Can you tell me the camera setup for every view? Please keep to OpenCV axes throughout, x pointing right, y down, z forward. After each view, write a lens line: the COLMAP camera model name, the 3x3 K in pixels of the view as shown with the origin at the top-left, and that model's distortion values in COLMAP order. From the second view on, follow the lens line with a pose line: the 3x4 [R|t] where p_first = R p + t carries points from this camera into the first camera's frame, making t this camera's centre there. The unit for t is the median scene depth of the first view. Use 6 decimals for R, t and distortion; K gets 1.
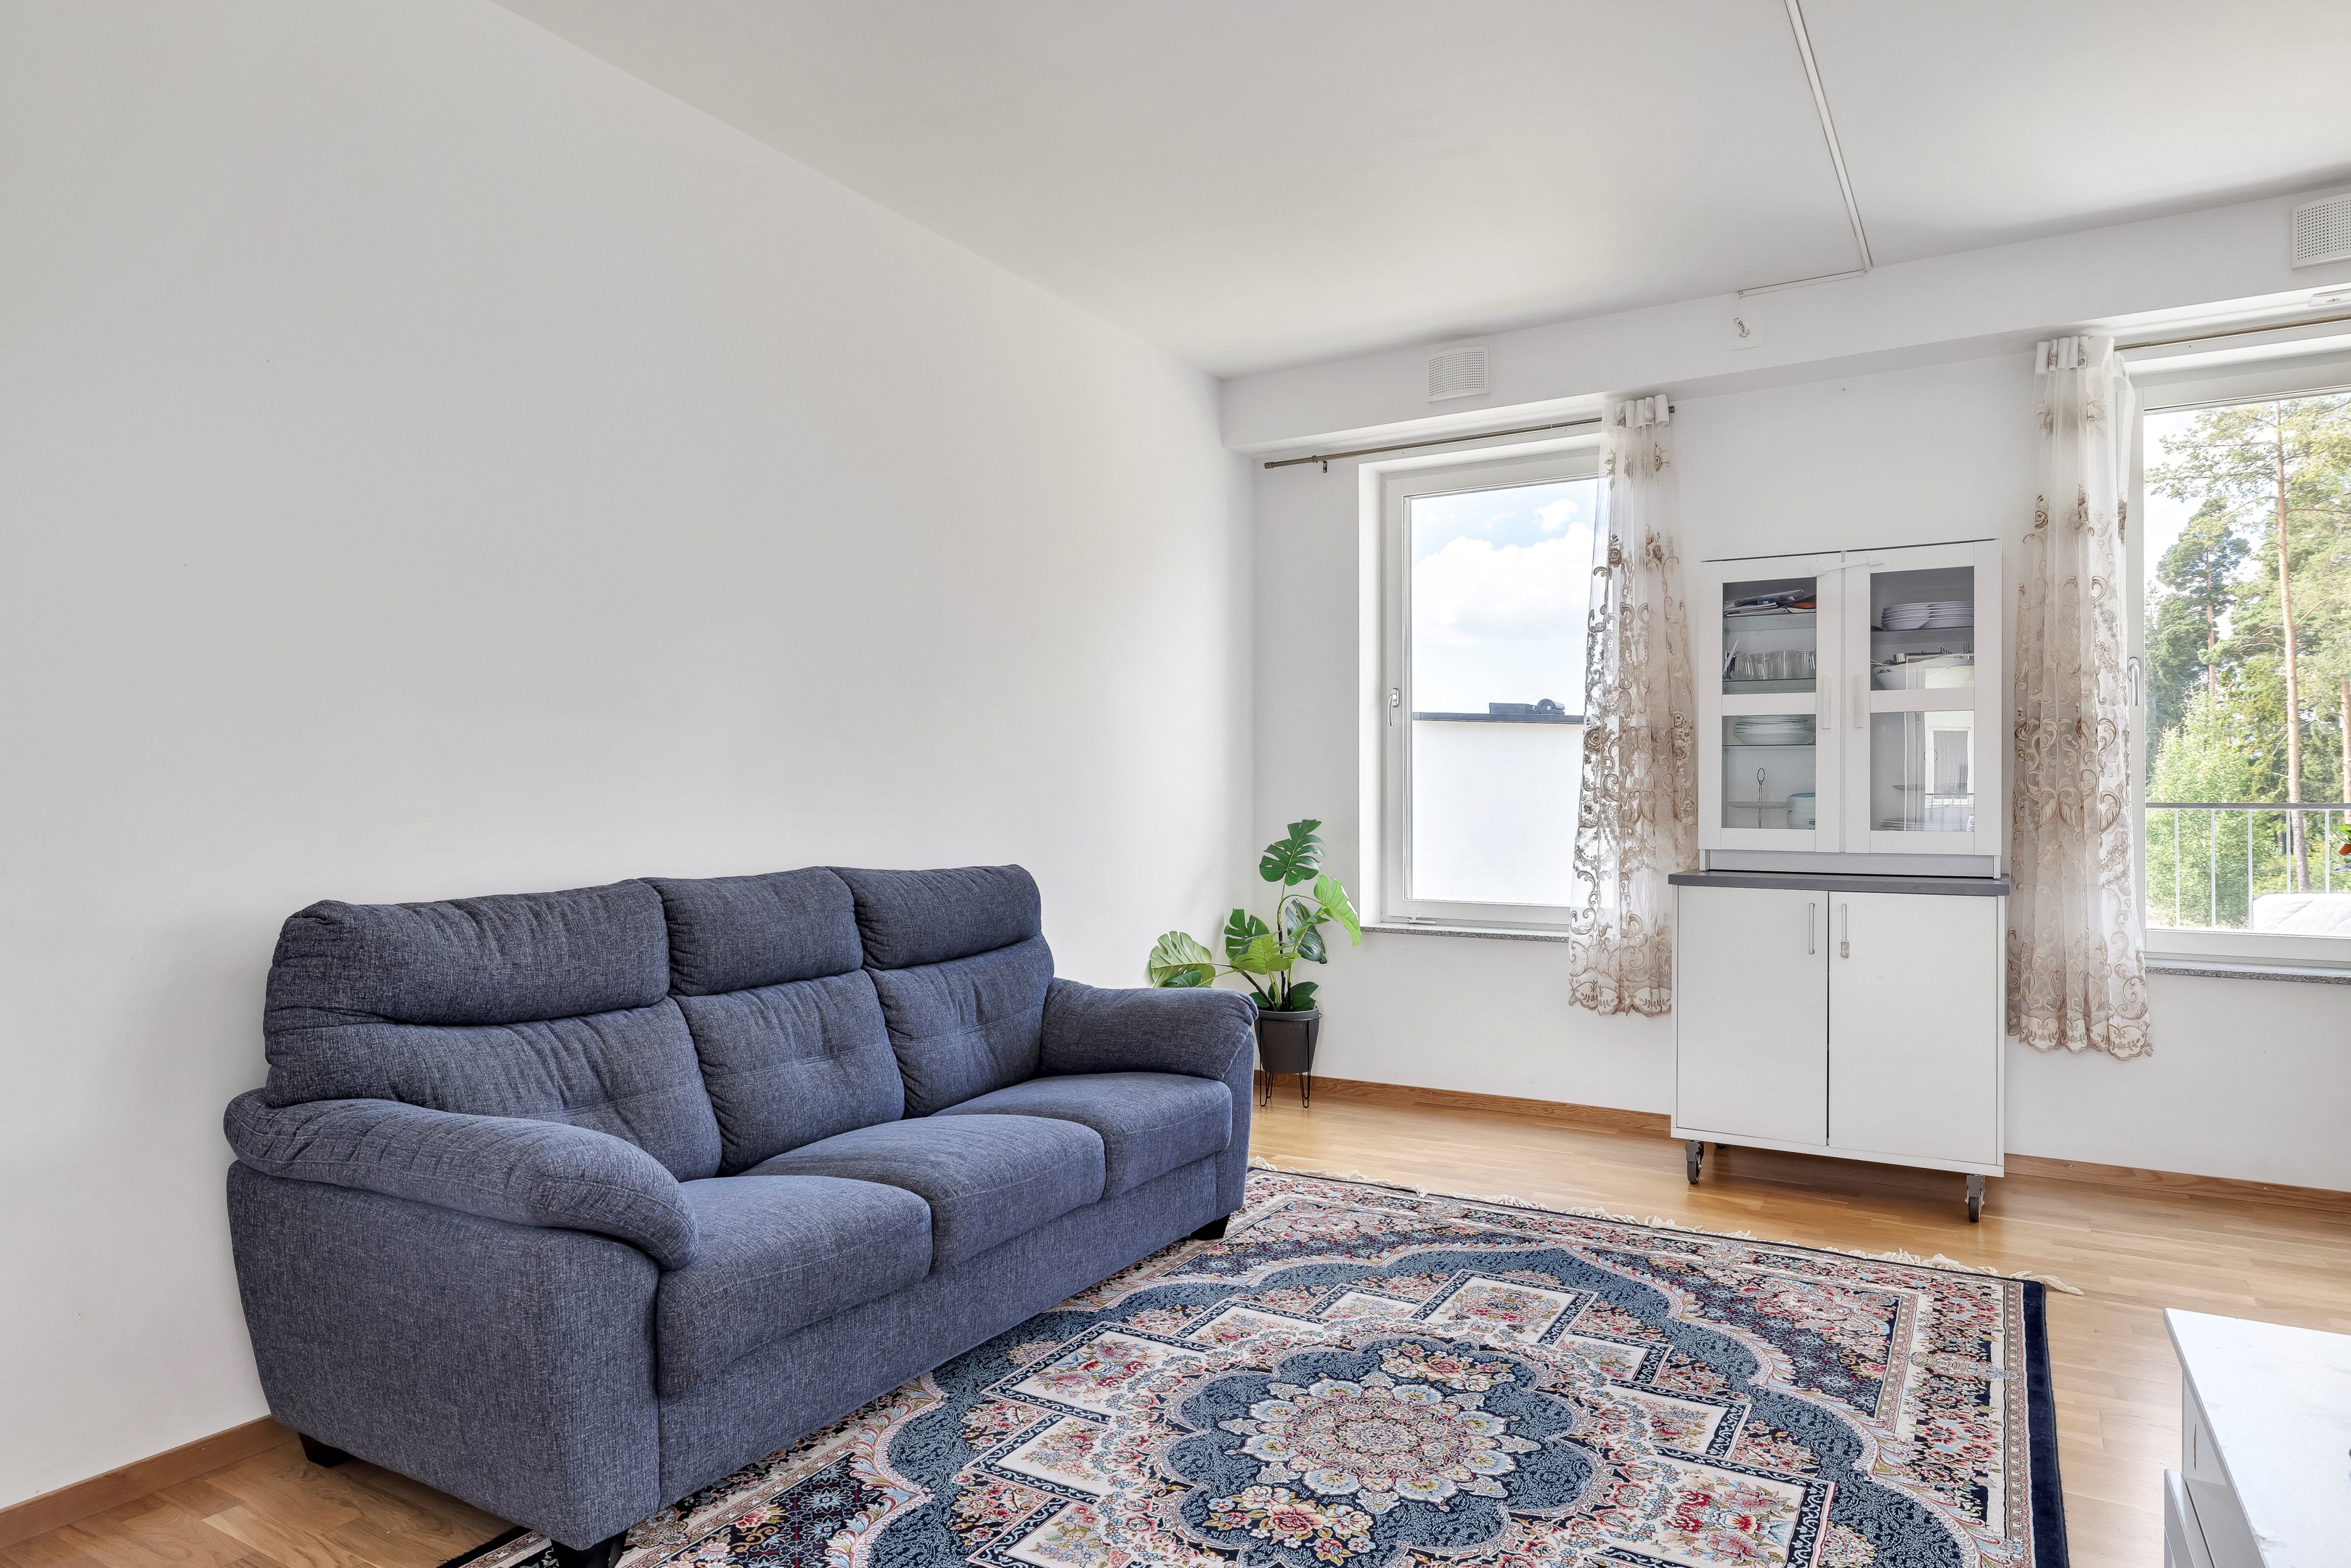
lens RADIAL K [[1409.6, 0, 1190.7], [0, 1409.6, 787.6], [0, 0, 1]] dist [-0.006089, 0.002315]
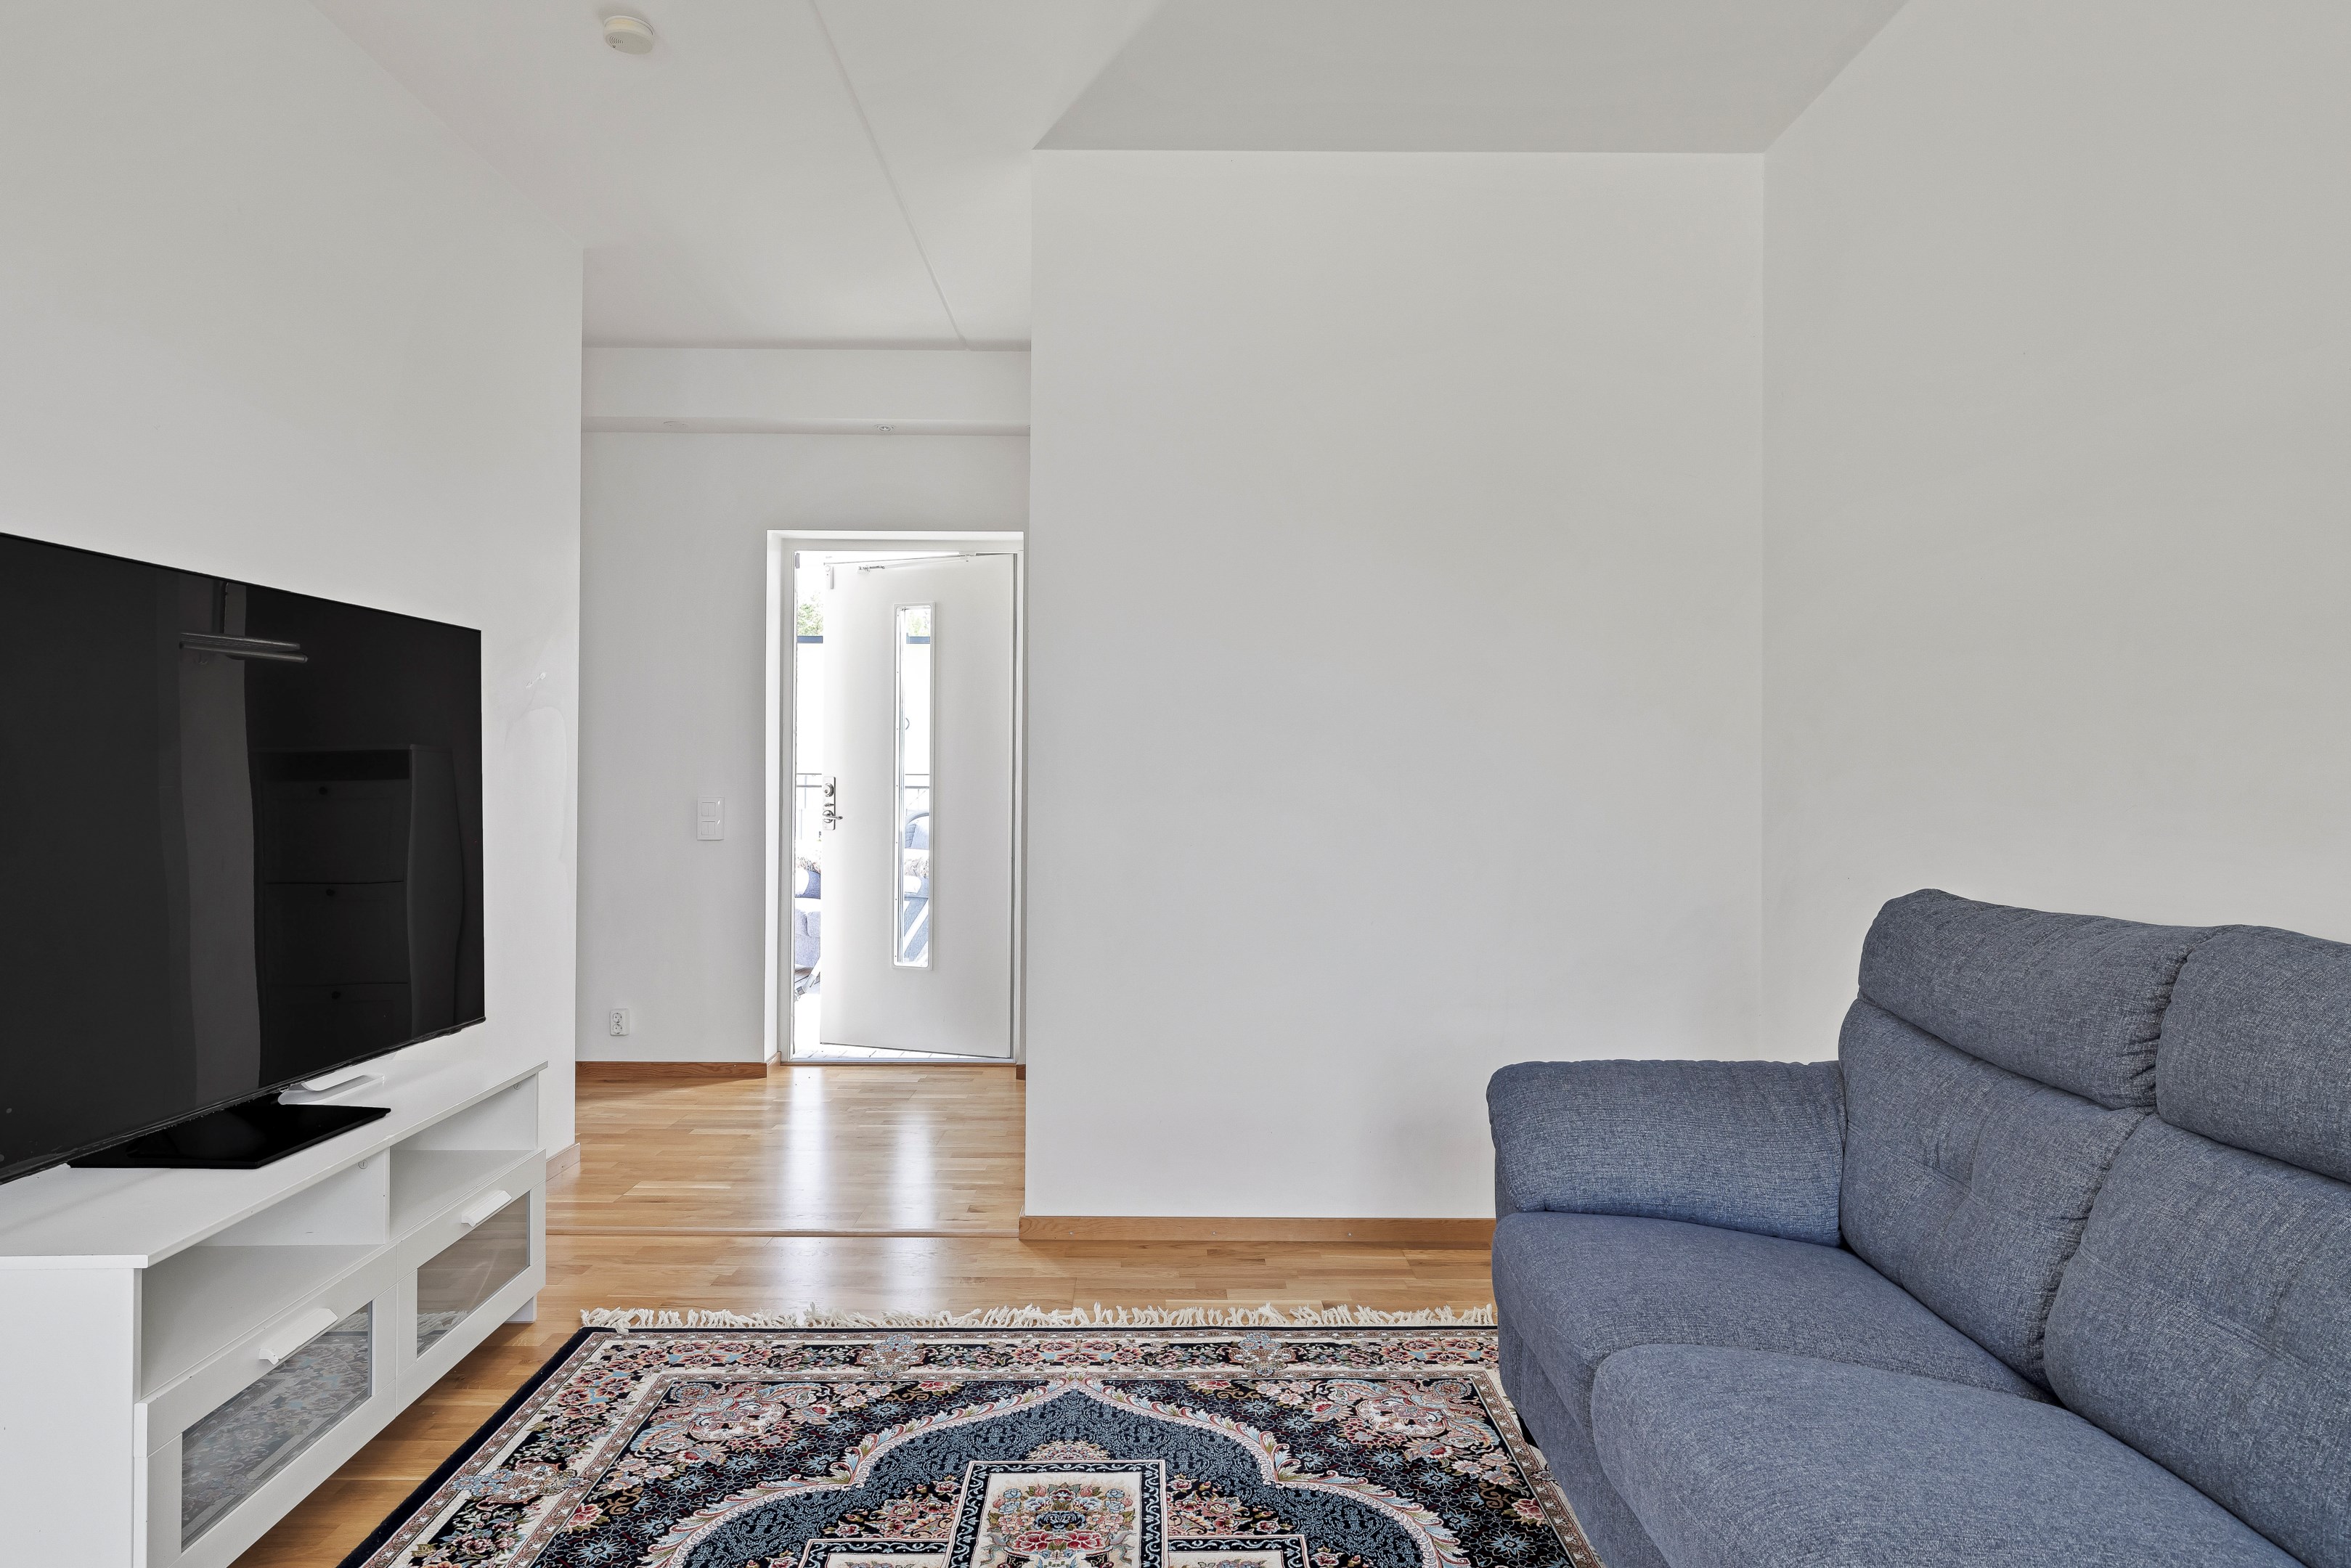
lens RADIAL K [[1409.6, 0, 1176.6], [0, 1409.6, 768.5], [0, 0, 1]] dist [-0.006089, 0.002315]
pose [[0.858005, 0.009937, 0.513545, -0.076832], [-0.009255, 0.999950, -0.003887, 0.001717], [-0.513558, -0.001418, 0.858054, 0.340410]]
